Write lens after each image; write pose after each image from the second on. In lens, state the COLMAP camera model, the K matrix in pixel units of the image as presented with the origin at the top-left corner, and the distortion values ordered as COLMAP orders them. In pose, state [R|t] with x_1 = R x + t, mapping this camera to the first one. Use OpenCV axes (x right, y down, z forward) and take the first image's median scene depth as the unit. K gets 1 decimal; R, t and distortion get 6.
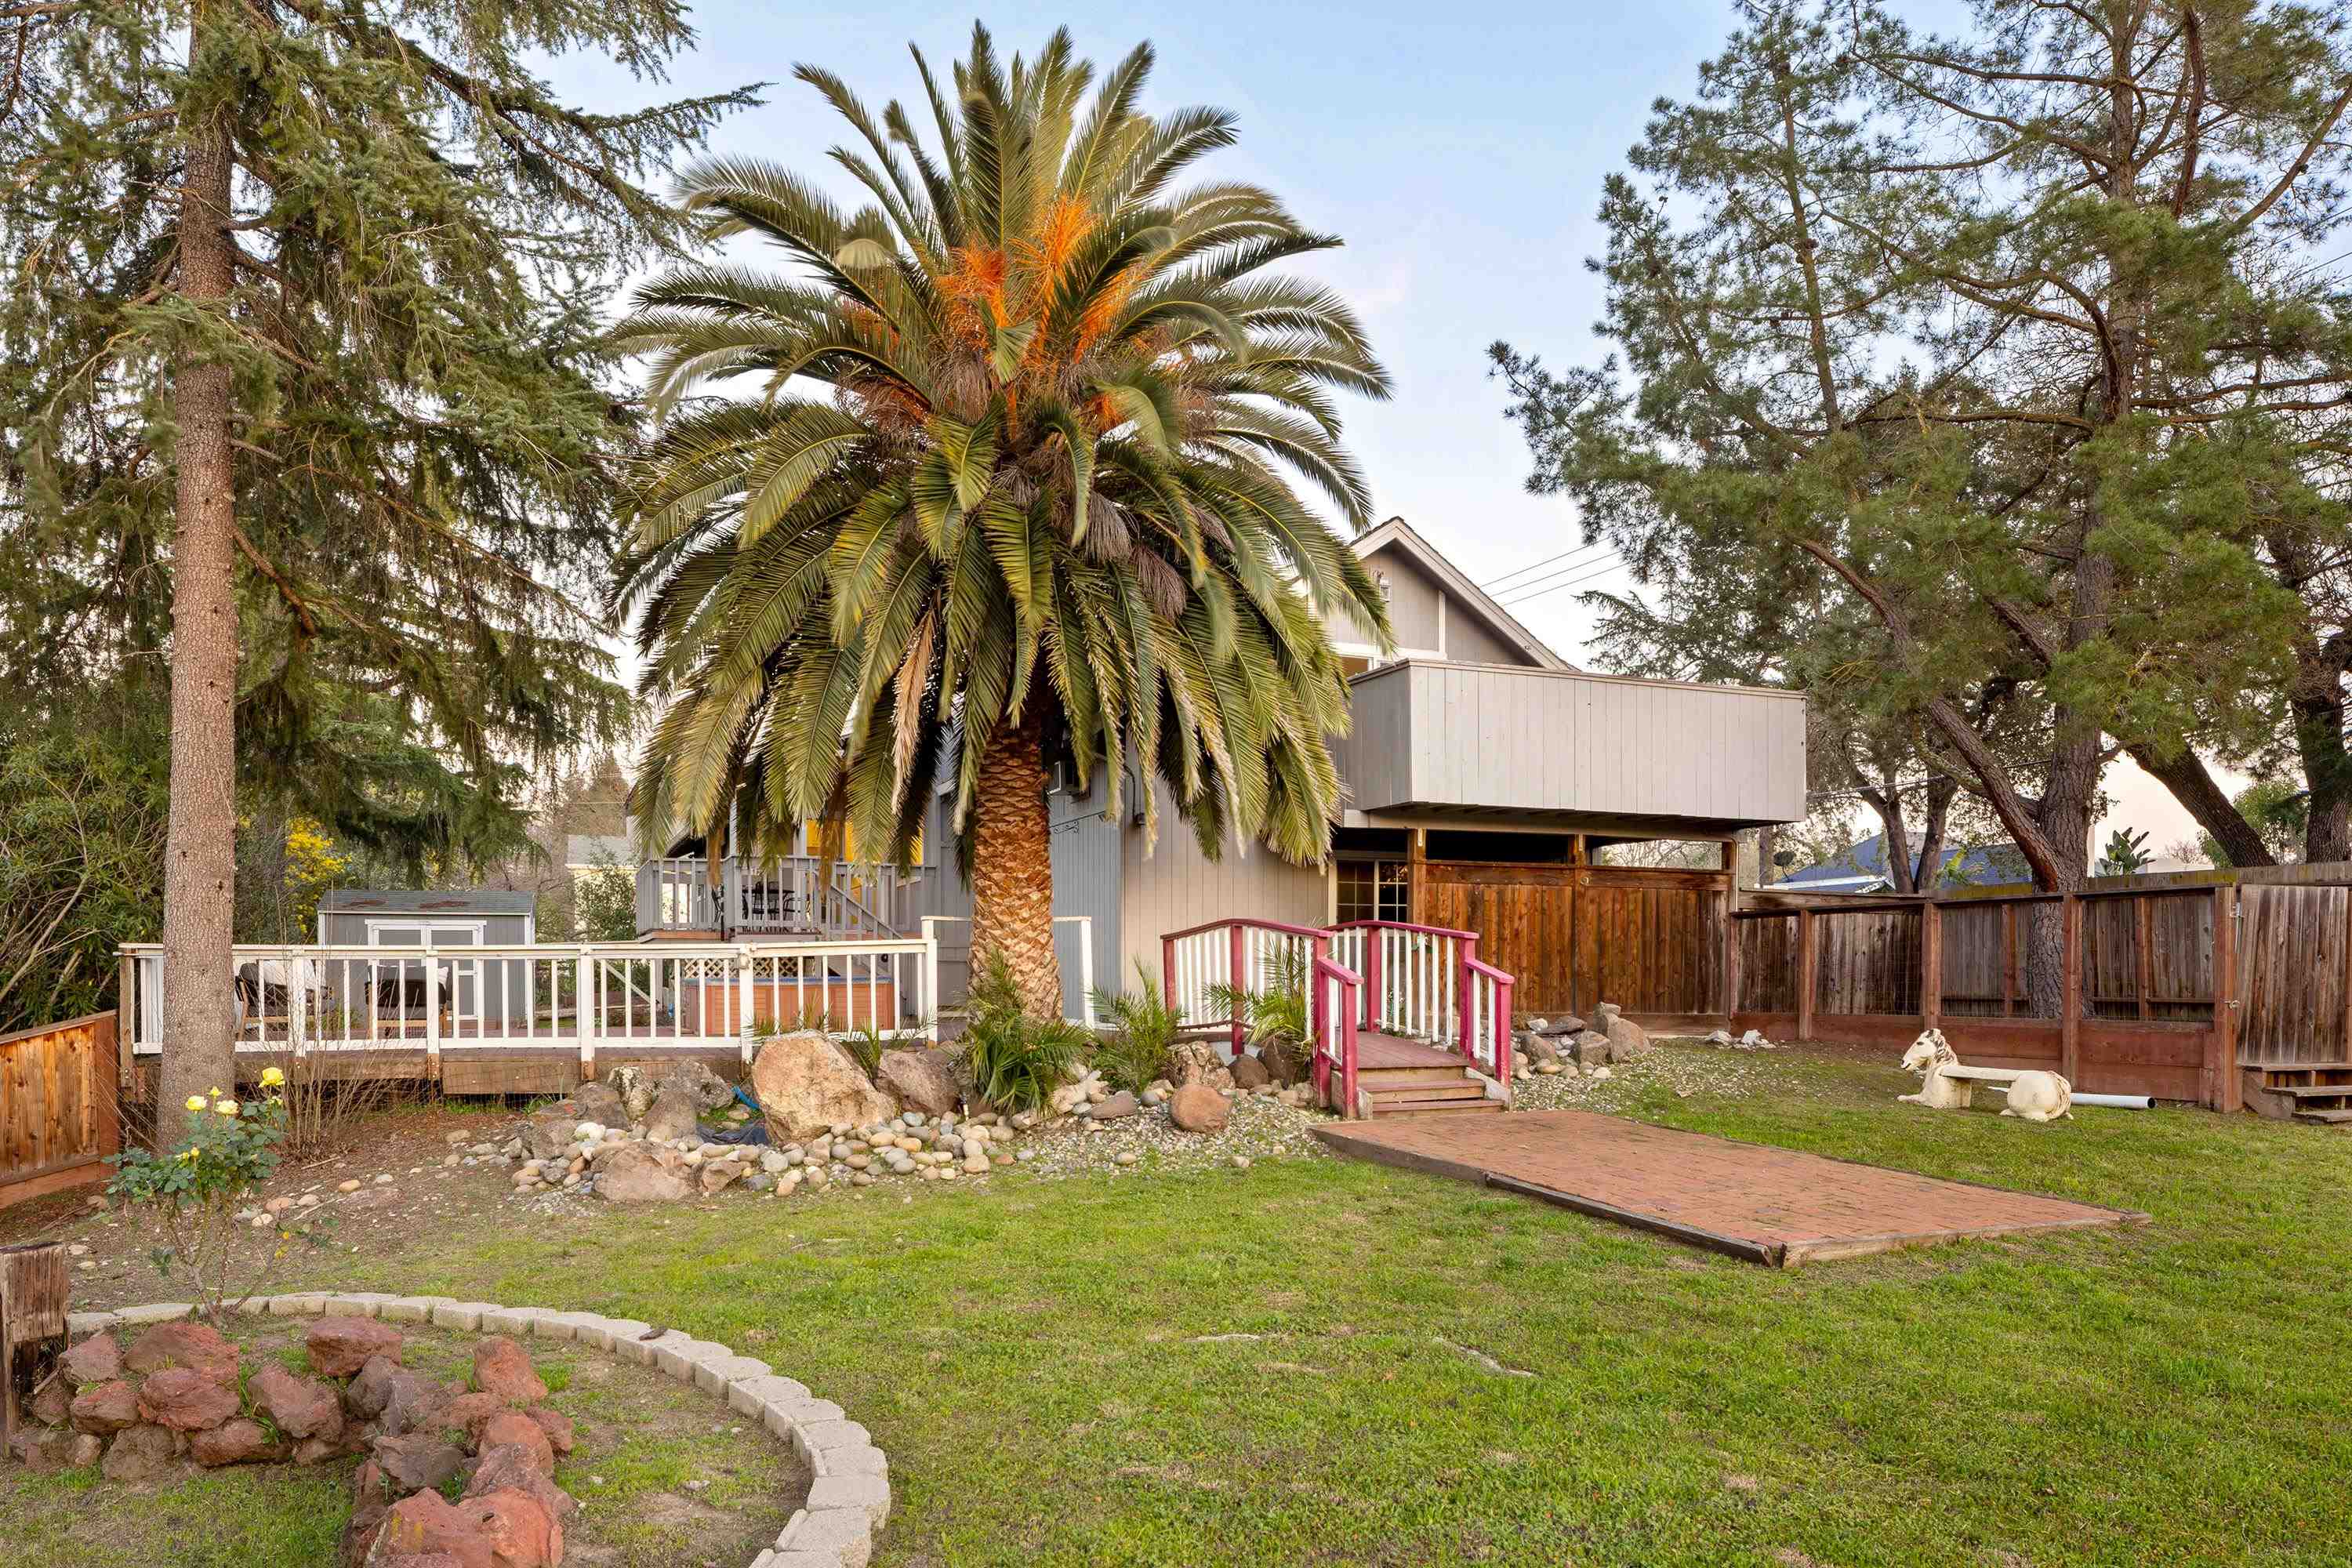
lens RADIAL K [[1660.9, 0, 1176.0], [0, 1660.9, 784.0], [0, 0, 1]] dist [0.001301, 0.000304]
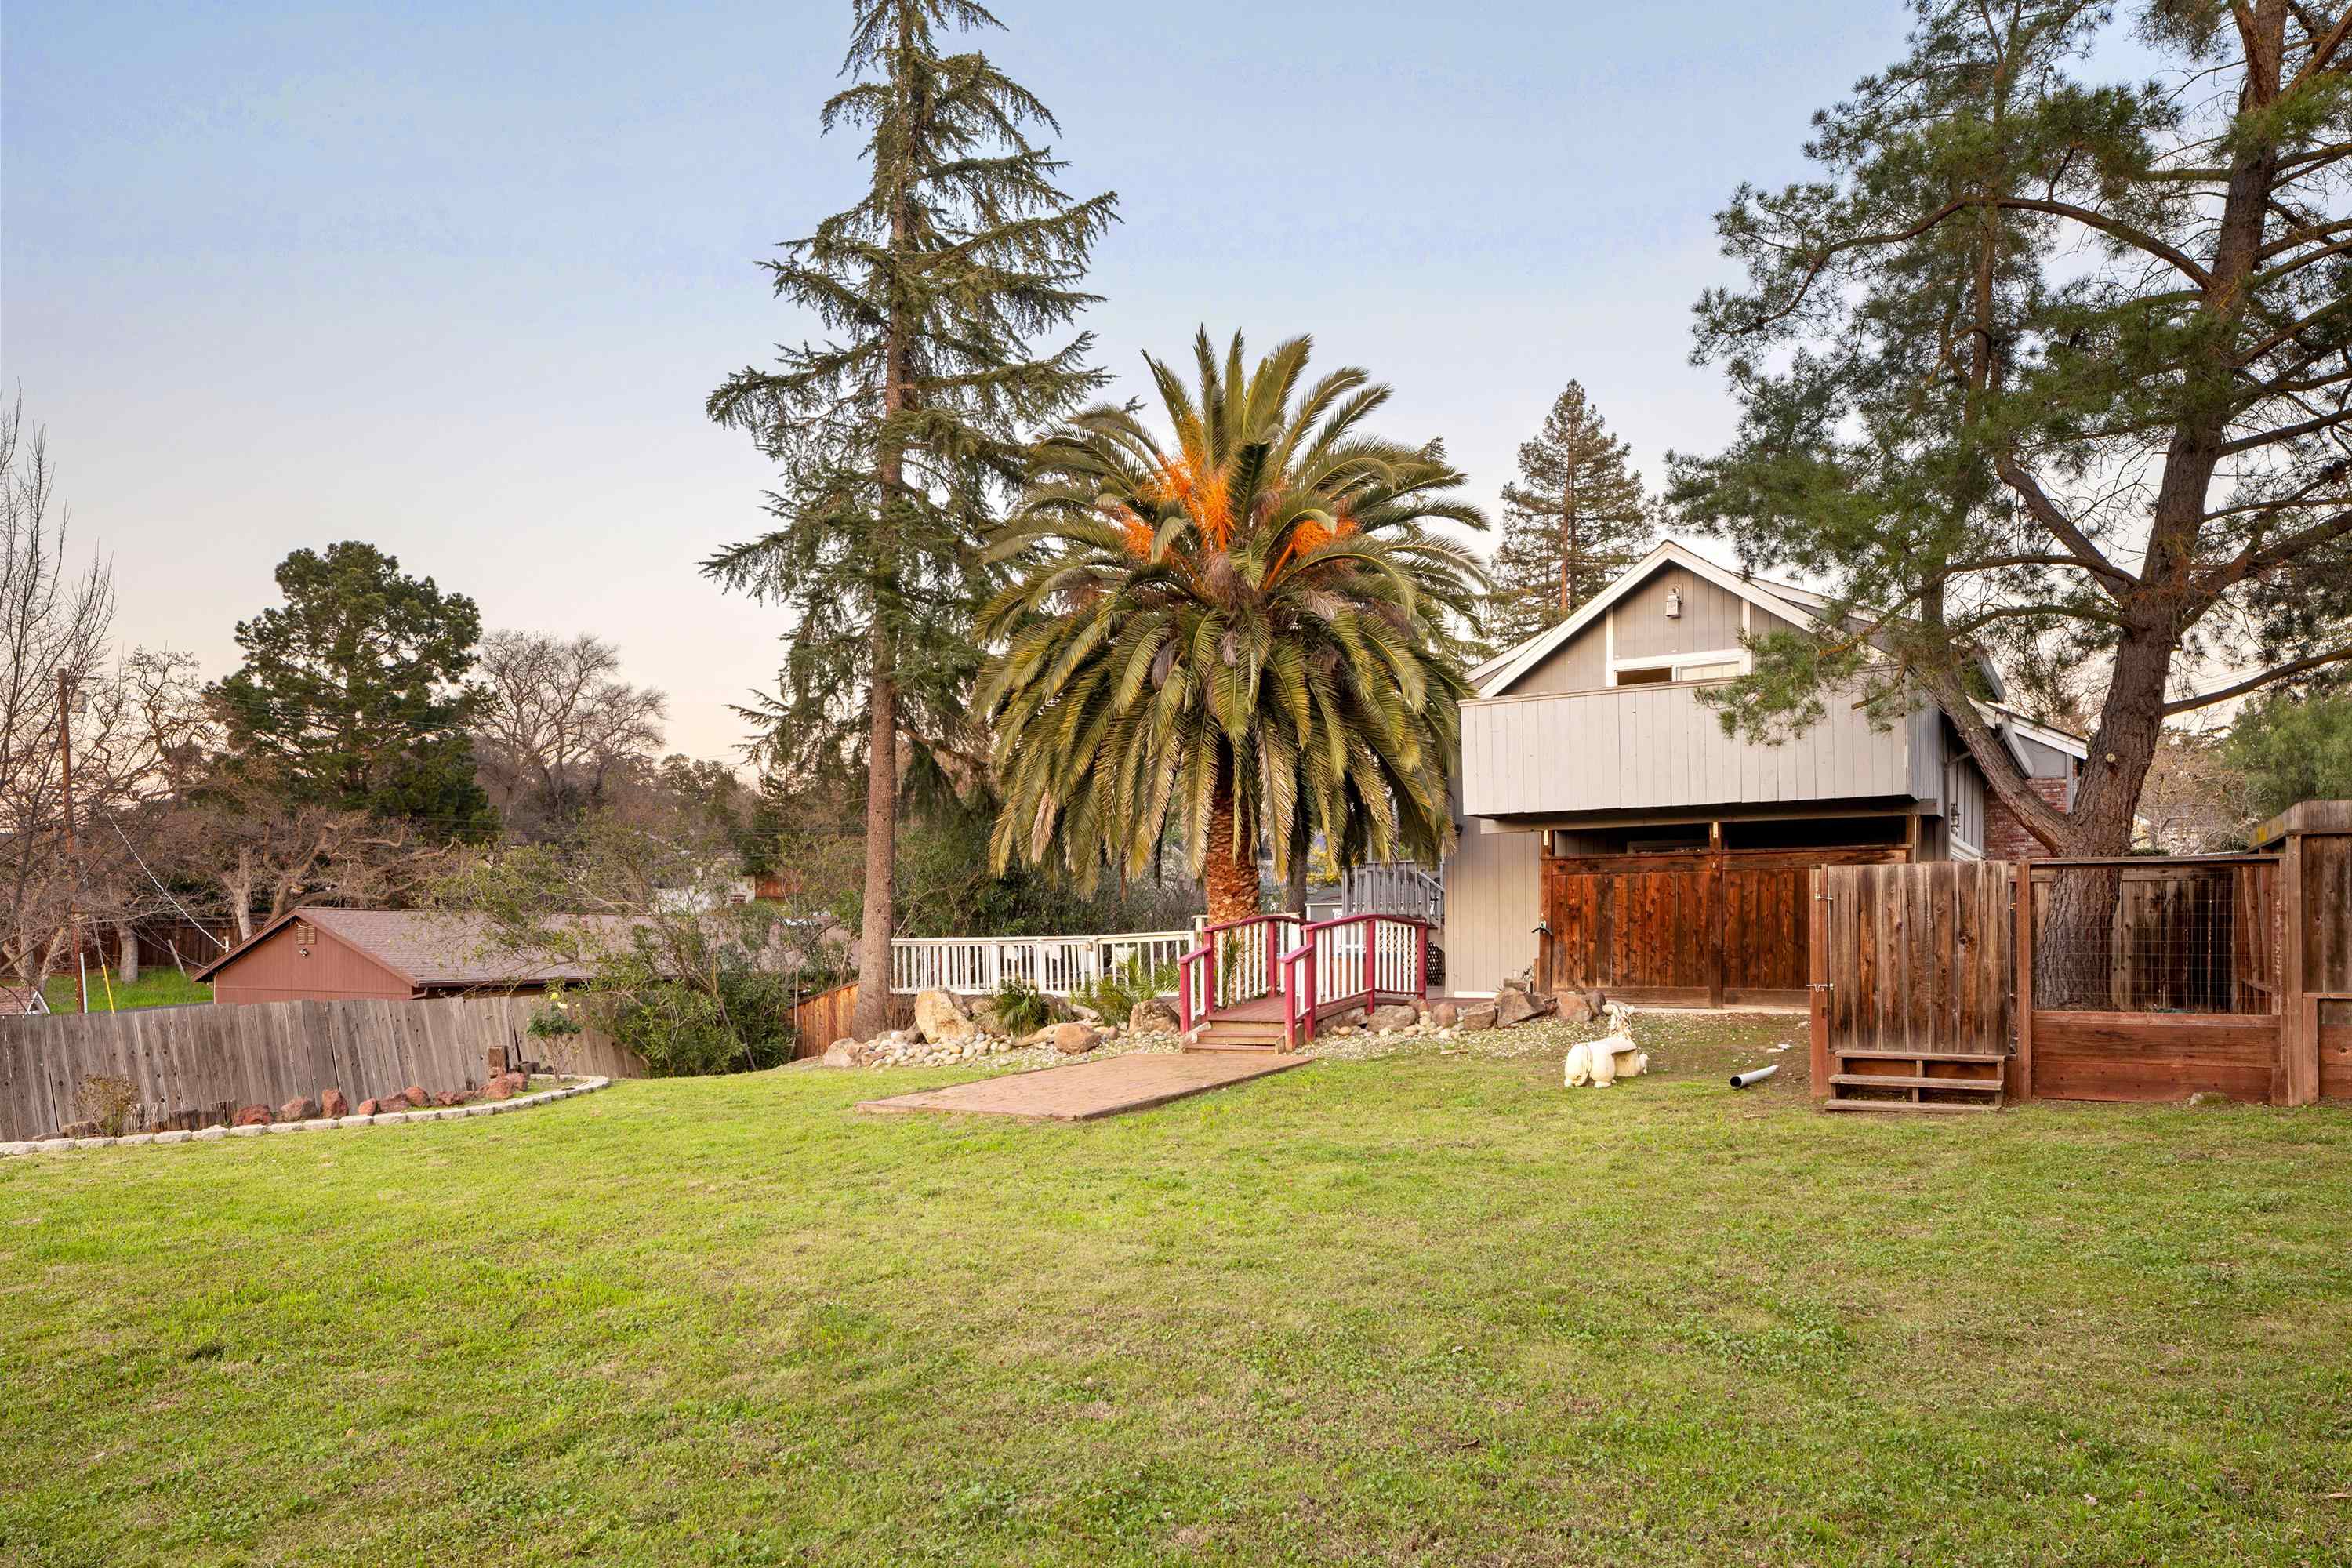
lens RADIAL K [[1660.9, 0, 1176.0], [0, 1660.9, 784.0], [0, 0, 1]] dist [0.001301, 0.000304]
pose [[0.649765, -0.069529, -0.756949, 0.990178], [0.093055, 0.995594, -0.011571, -0.025424], [0.754418, -0.062919, 0.653372, -0.017363]]
